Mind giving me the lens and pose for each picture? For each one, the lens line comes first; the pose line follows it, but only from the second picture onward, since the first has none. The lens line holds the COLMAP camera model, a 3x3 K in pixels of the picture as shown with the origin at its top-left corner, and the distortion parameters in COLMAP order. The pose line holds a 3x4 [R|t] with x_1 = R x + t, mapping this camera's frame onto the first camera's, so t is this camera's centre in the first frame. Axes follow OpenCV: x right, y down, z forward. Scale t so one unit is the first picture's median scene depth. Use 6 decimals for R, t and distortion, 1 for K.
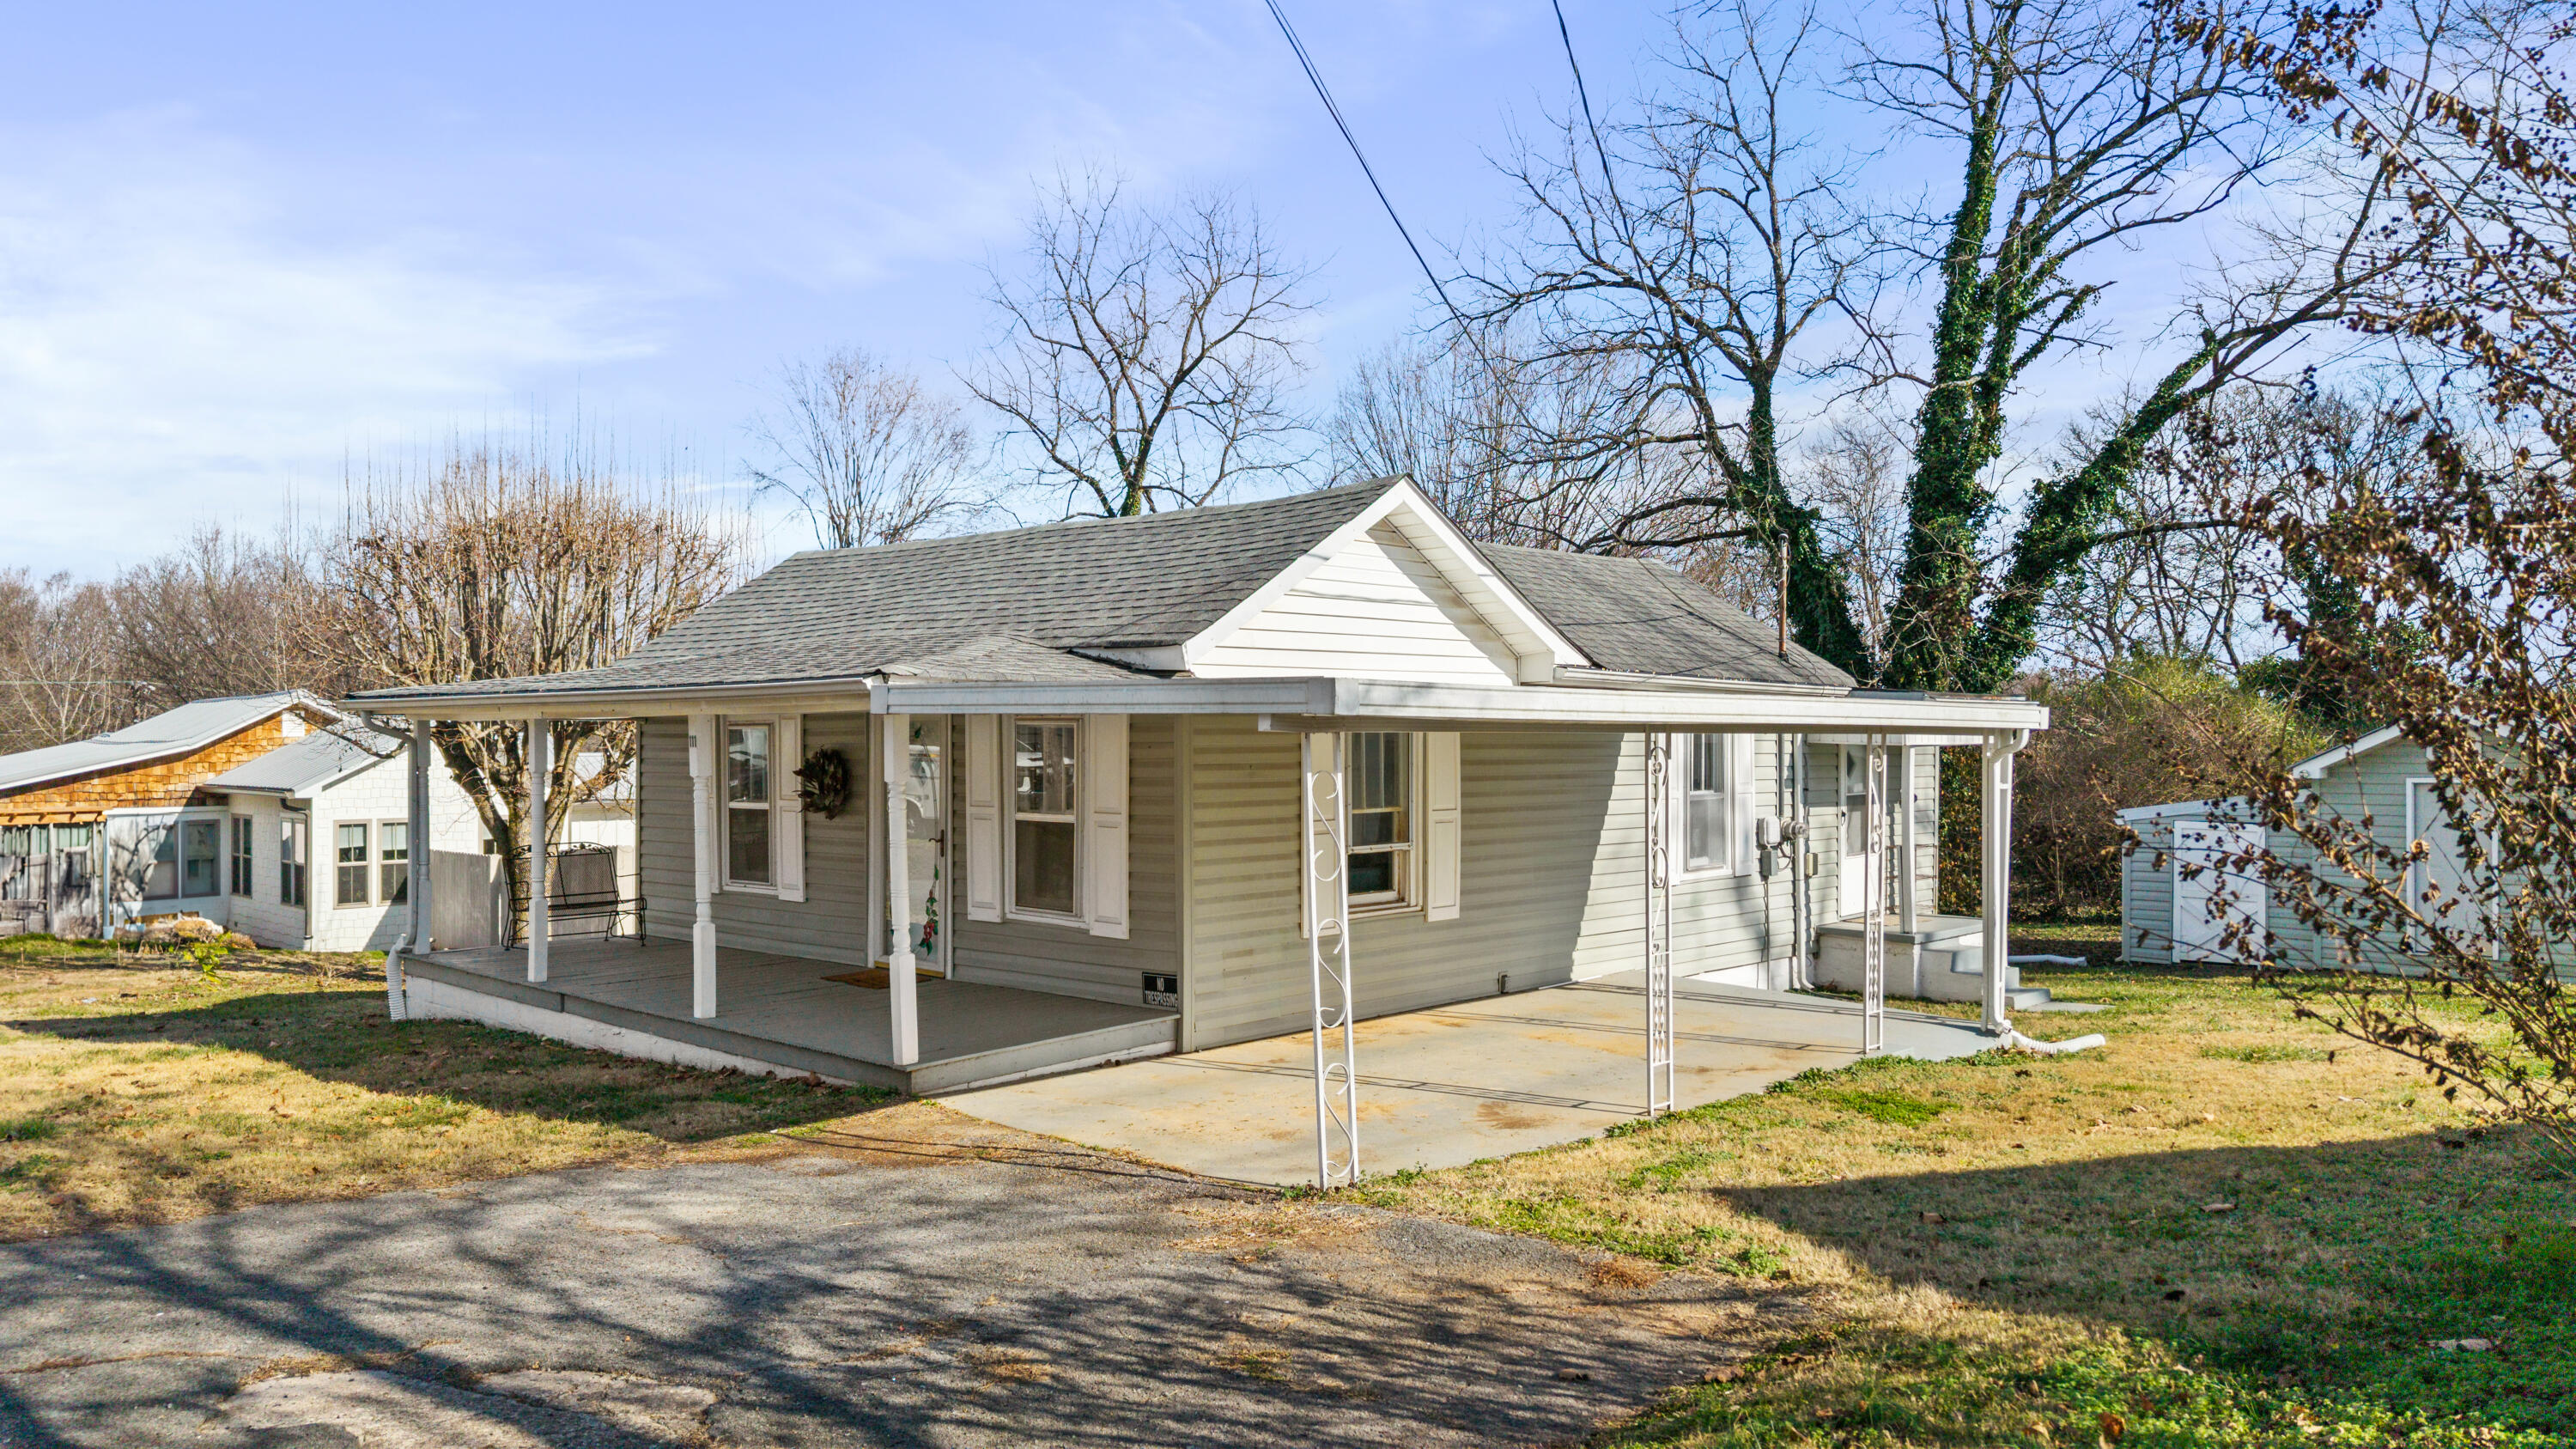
lens RADIAL K [[1737.7, 0, 1282.7], [0, 1737.7, 662.9], [0, 0, 1]] dist [0.002305, 0.035789]
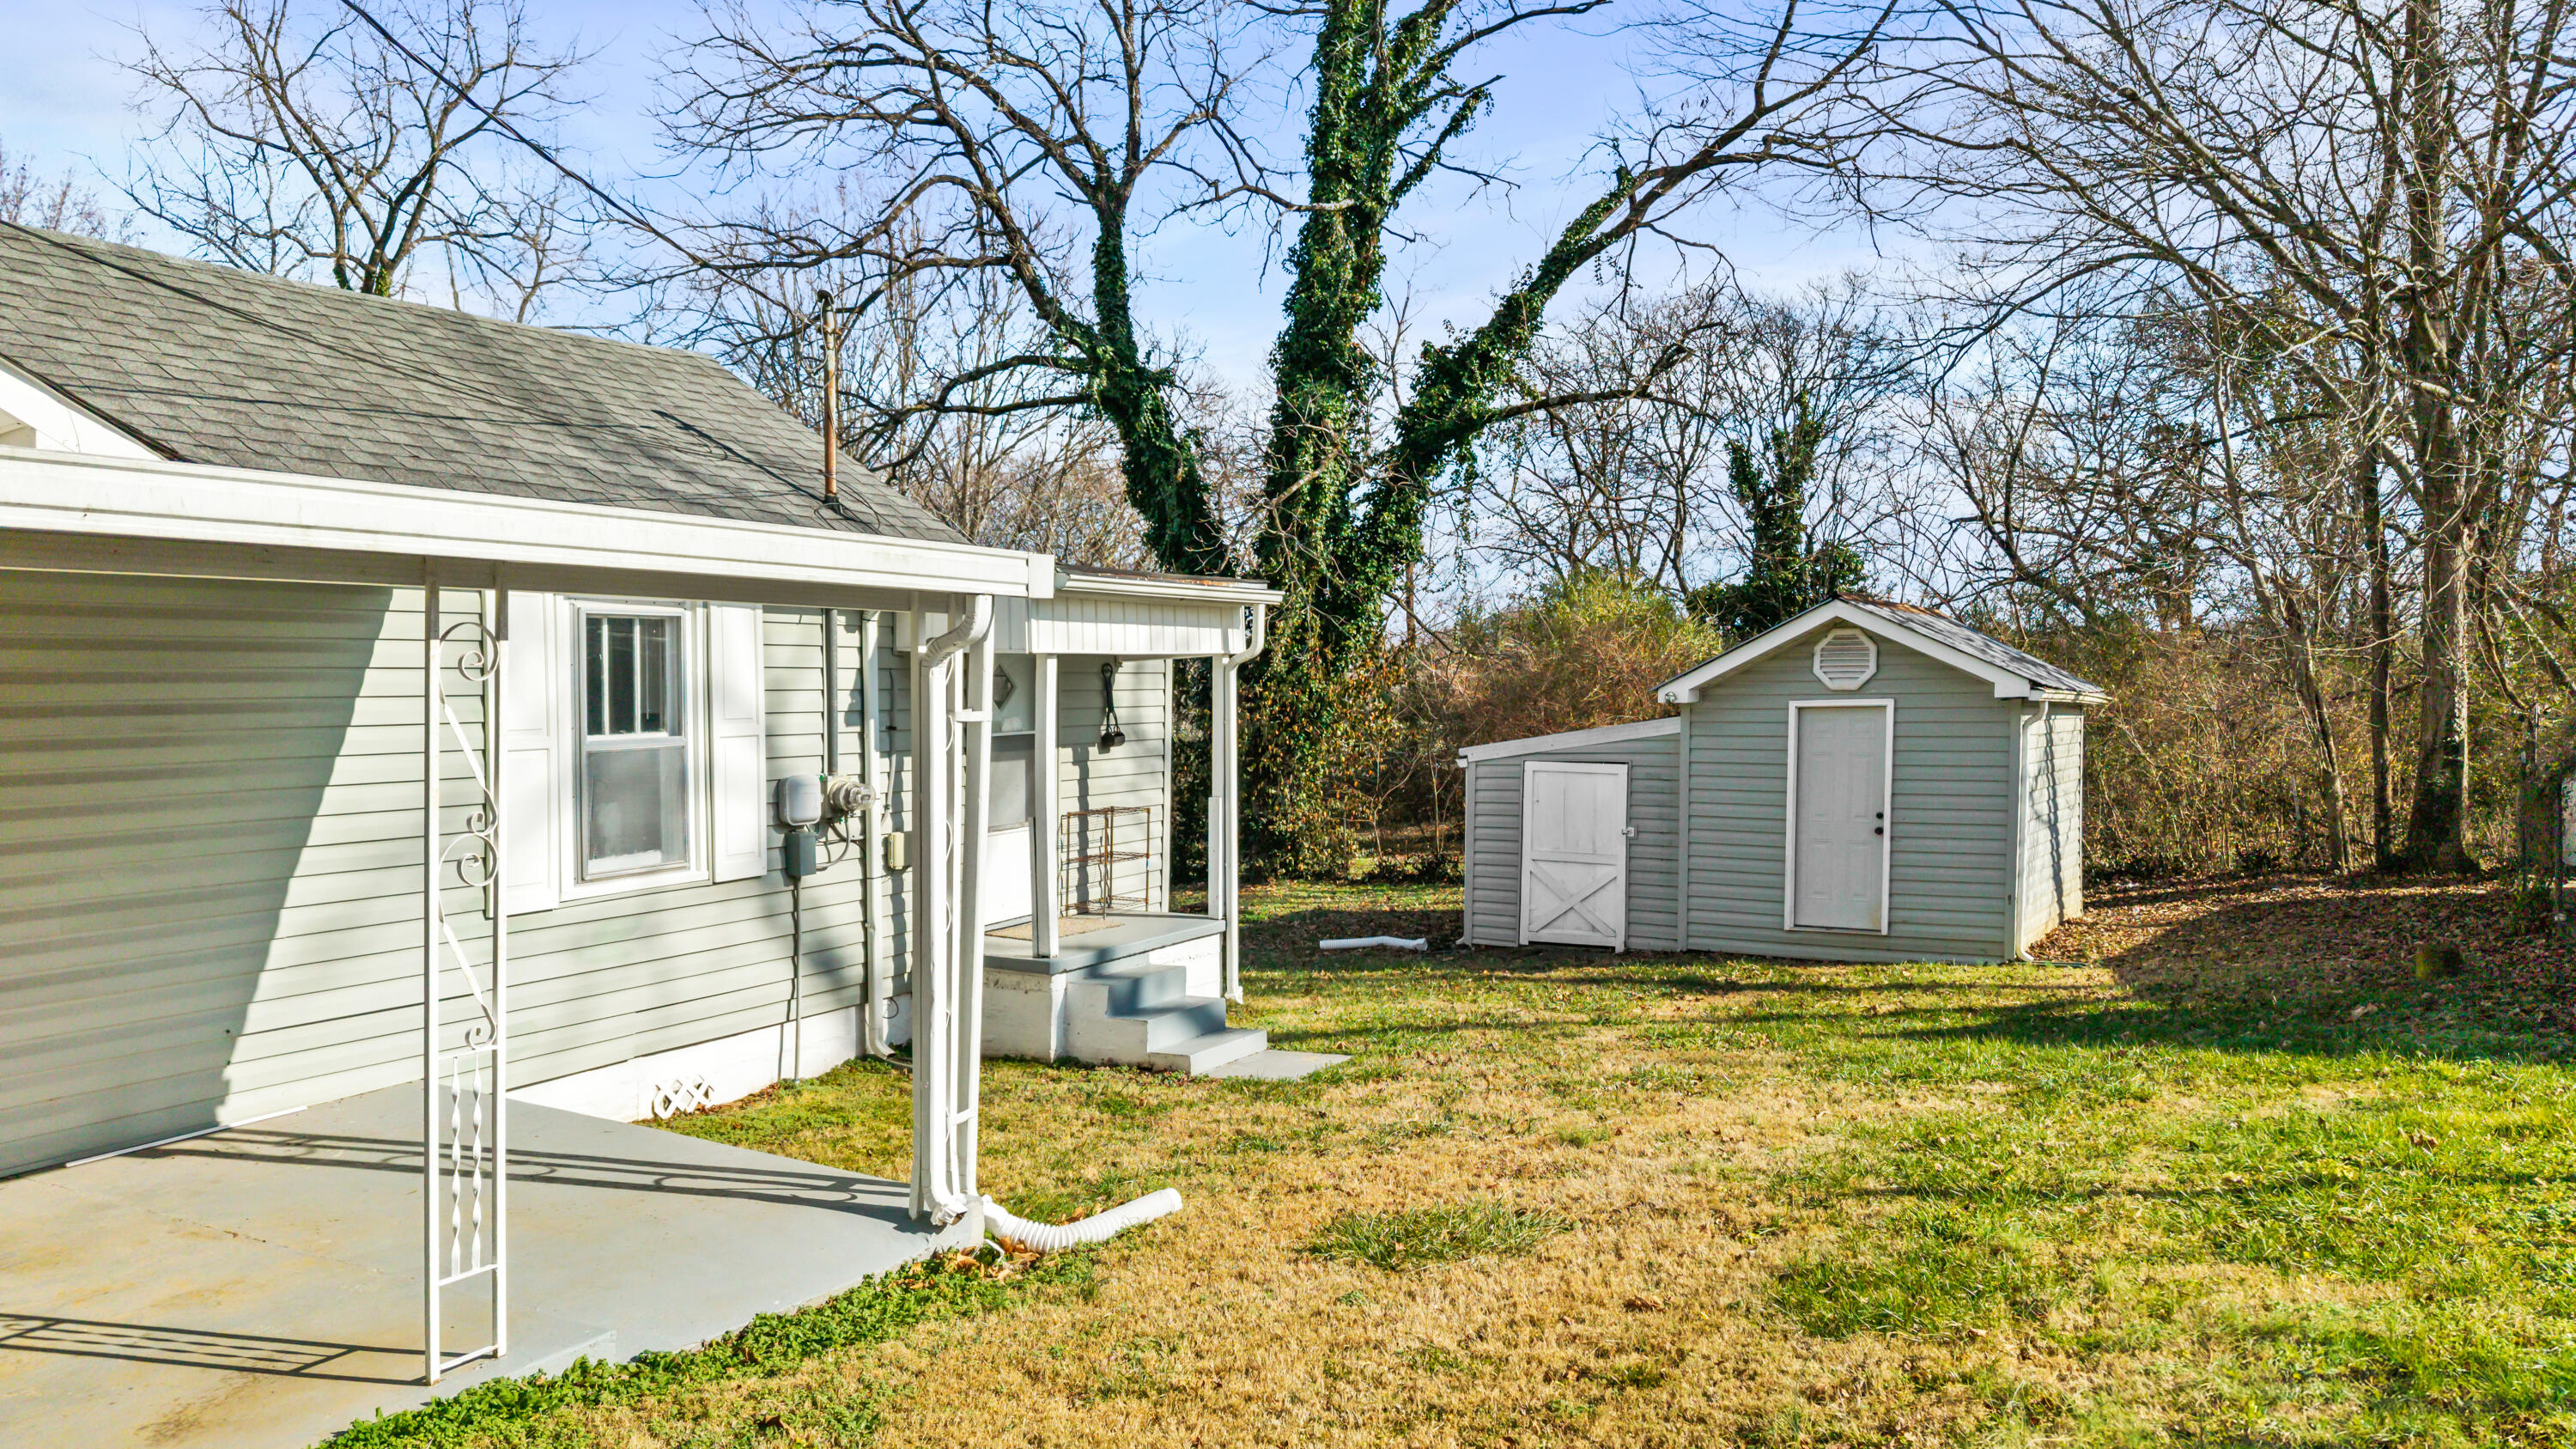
lens RADIAL K [[1853.7, 0, 1288.0], [0, 1853.7, 724.5], [0, 0, 1]] dist [0.127836, -0.181737]
pose [[0.961730, -0.014756, 0.273603, 0.134334], [-0.003798, 0.997735, 0.067158, 0.014277], [-0.273974, -0.065627, 0.959495, 0.177601]]
